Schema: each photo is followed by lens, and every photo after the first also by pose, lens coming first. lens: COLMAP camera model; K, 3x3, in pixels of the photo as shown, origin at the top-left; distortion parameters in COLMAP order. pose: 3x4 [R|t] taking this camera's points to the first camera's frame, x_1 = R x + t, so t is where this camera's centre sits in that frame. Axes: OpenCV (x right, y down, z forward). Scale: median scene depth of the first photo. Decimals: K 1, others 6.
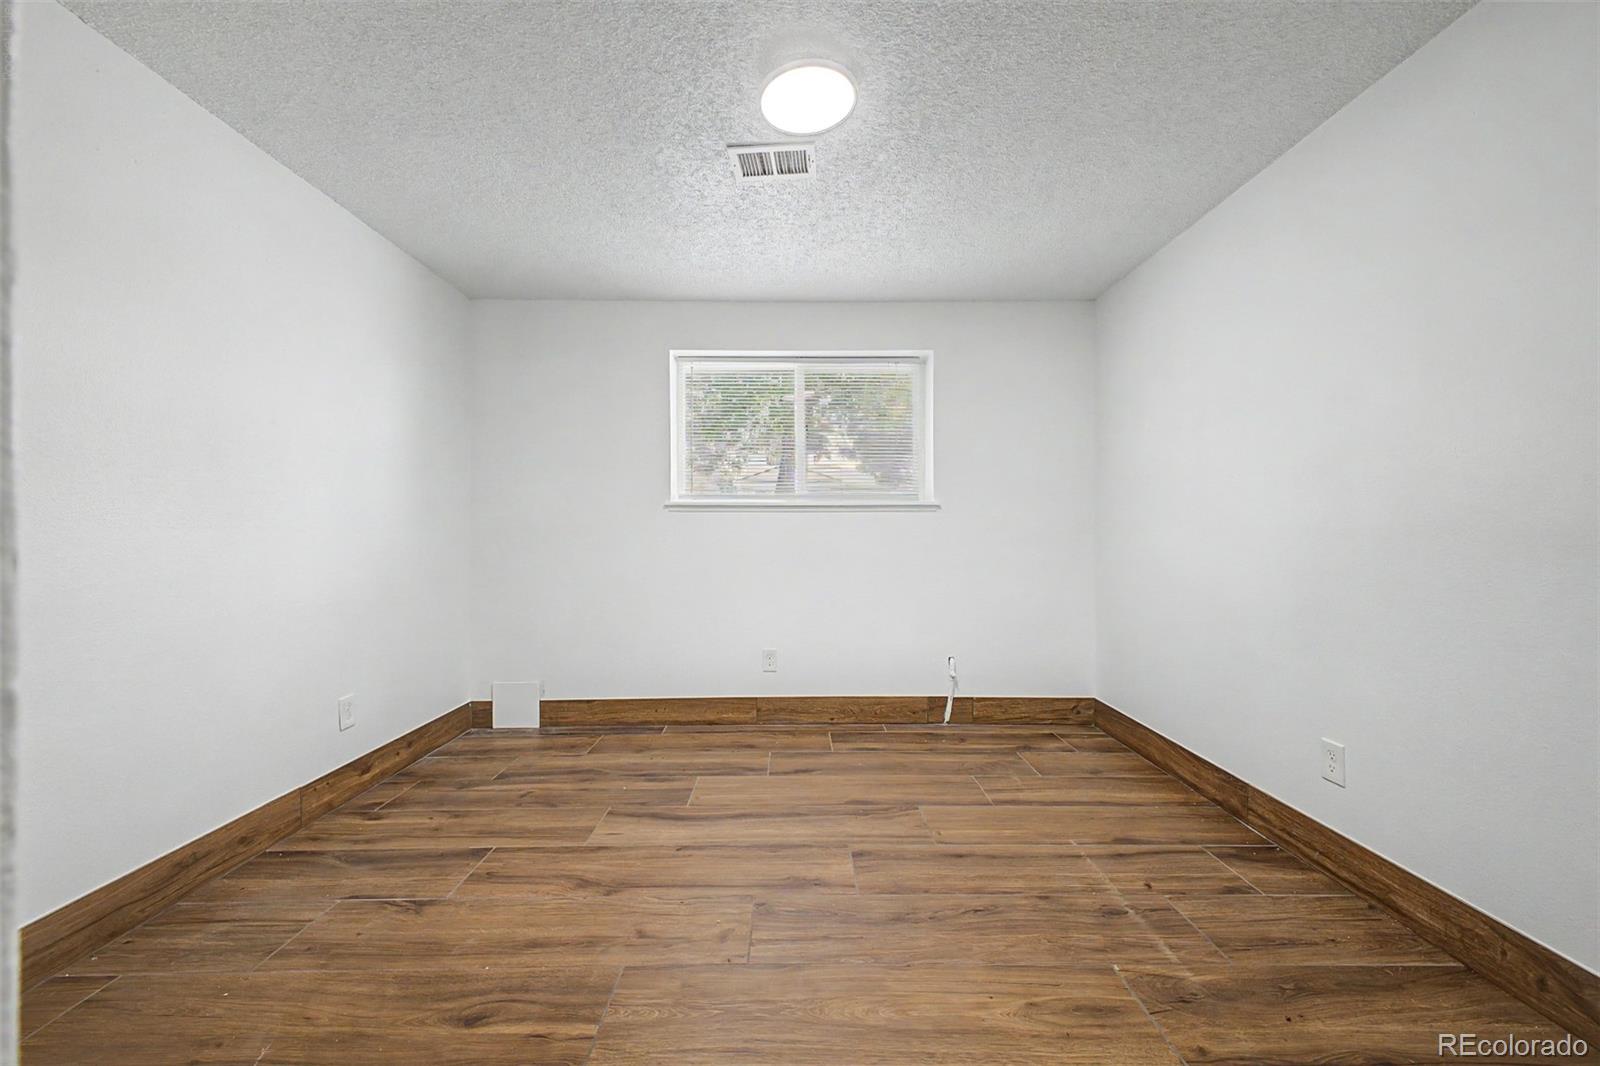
lens RADIAL K [[634.1, 0, 792.9], [0, 634.1, 522.0], [0, 0, 1]] dist [0.017070, -0.000534]
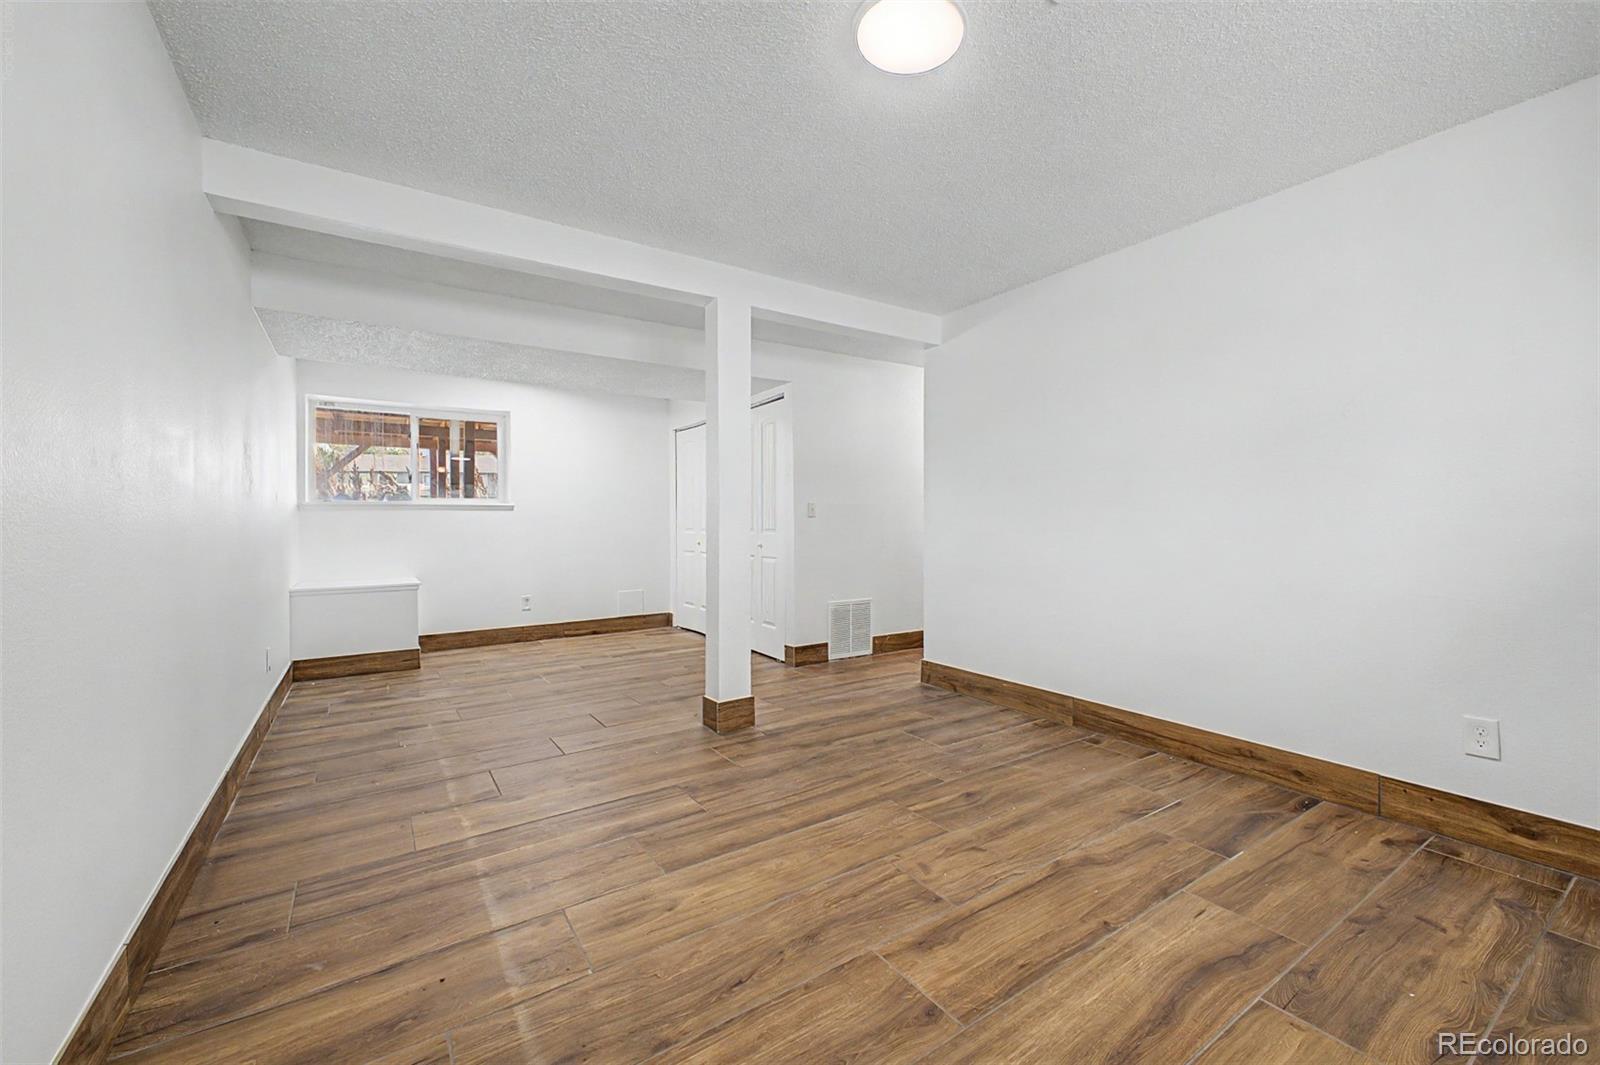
lens RADIAL K [[651.5, 0, 802.9], [0, 651.5, 526.3], [0, 0, 1]] dist [0.016154, -0.000380]
pose [[-0.830045, 0.008890, -0.557626, 0.432017], [0.016098, 0.999838, -0.008024, 0.021322], [0.557464, -0.015637, -0.830054, 1.105979]]
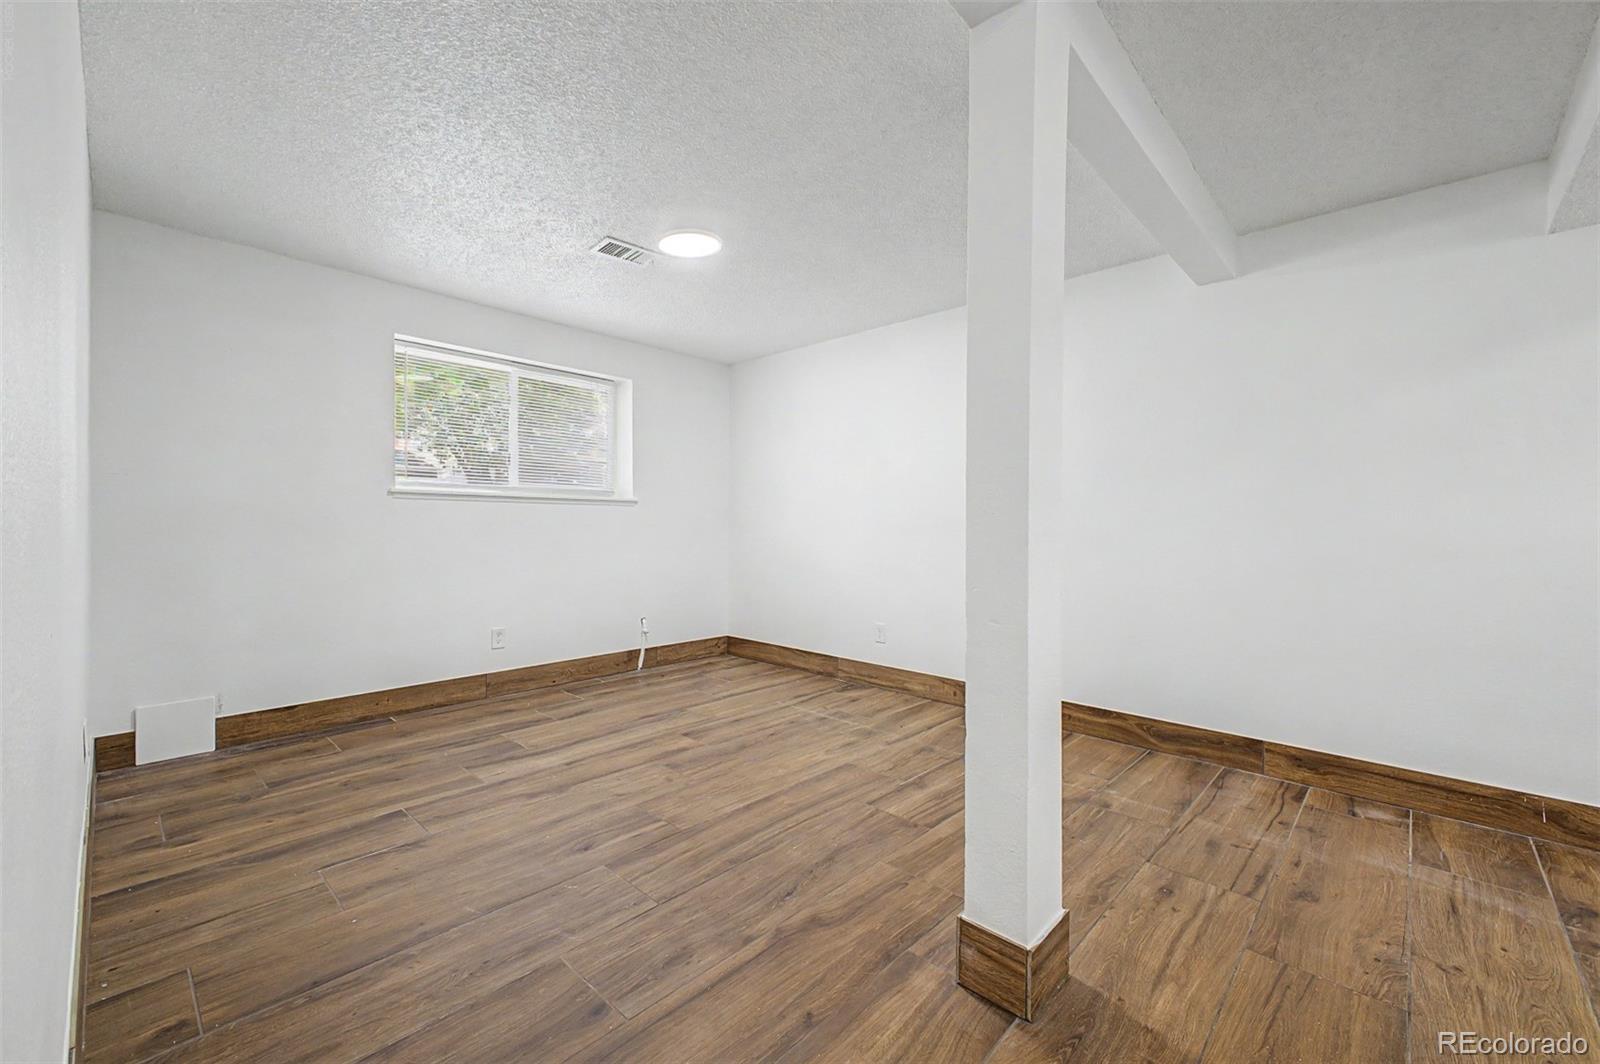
lens RADIAL K [[651.5, 0, 802.9], [0, 651.5, 525.8], [0, 0, 1]] dist [0.016154, -0.000380]
pose [[0.687568, 0.005051, 0.726102, -0.619299], [-0.019801, 0.999734, 0.011796, 0.000855], [-0.725850, -0.022488, 0.687486, -0.192073]]
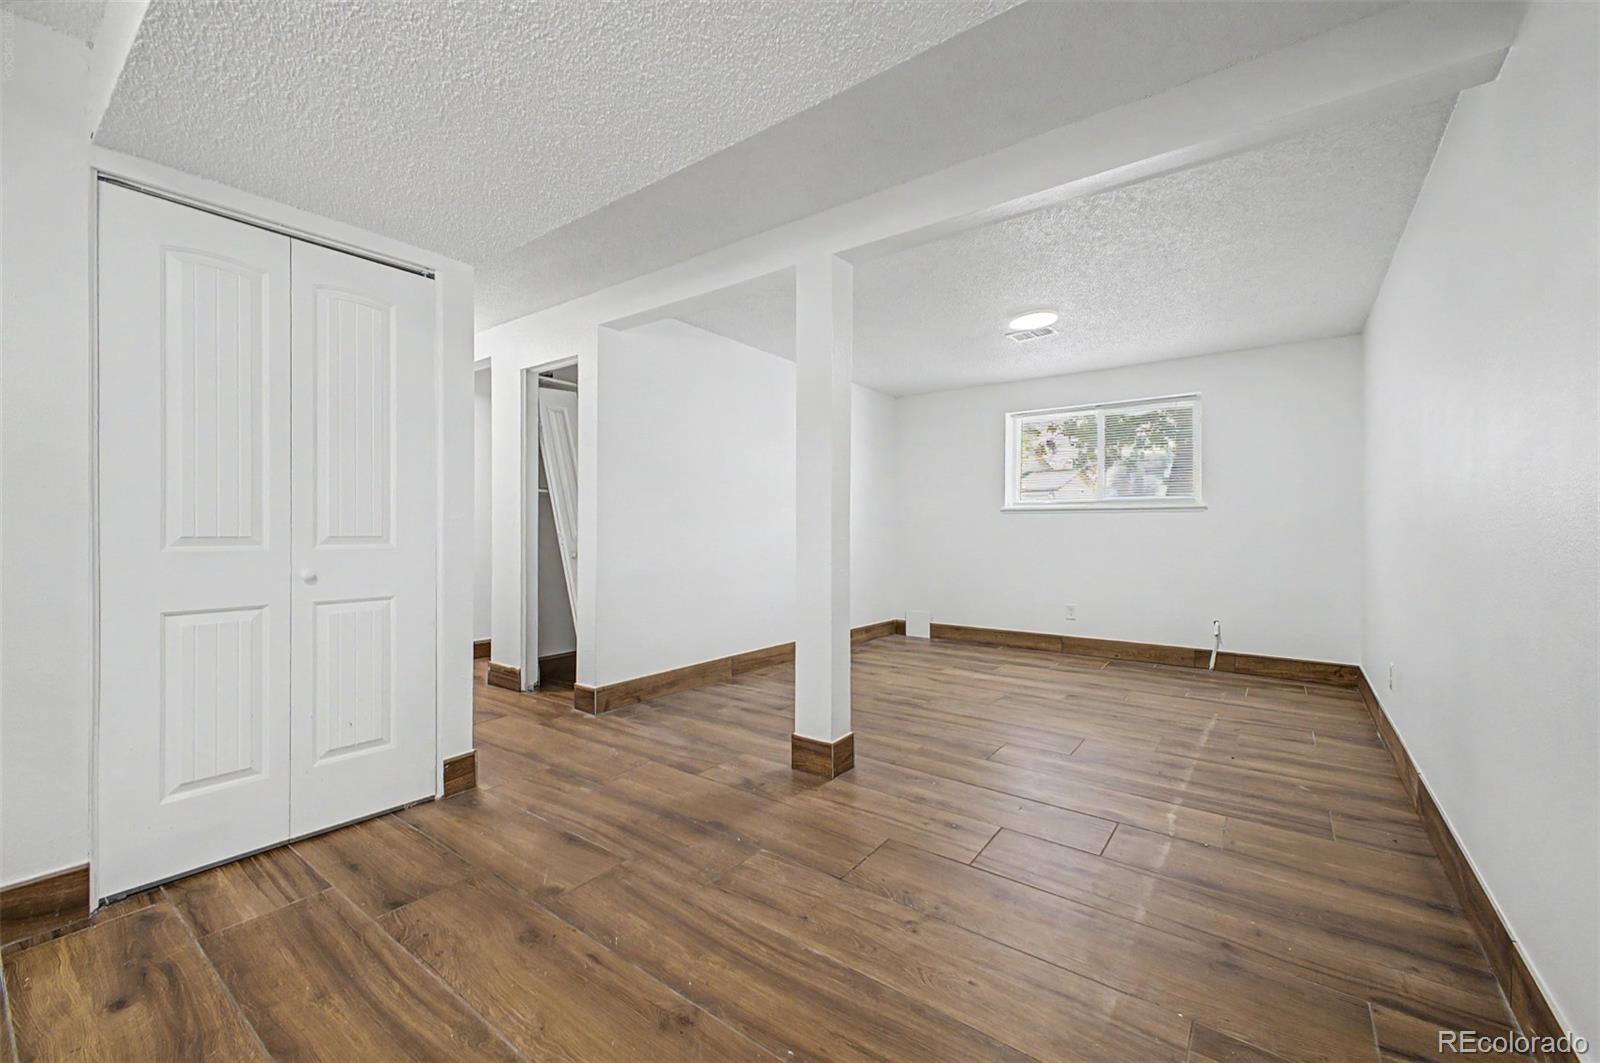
lens RADIAL K [[631.5, 0, 810.3], [0, 631.5, 529.5], [0, 0, 1]] dist [0.067713, -0.021643]
pose [[0.812011, 0.006397, -0.583607, 0.435983], [0.003782, 0.999861, 0.016222, -0.007489], [0.583630, -0.015380, 0.811874, -0.749580]]
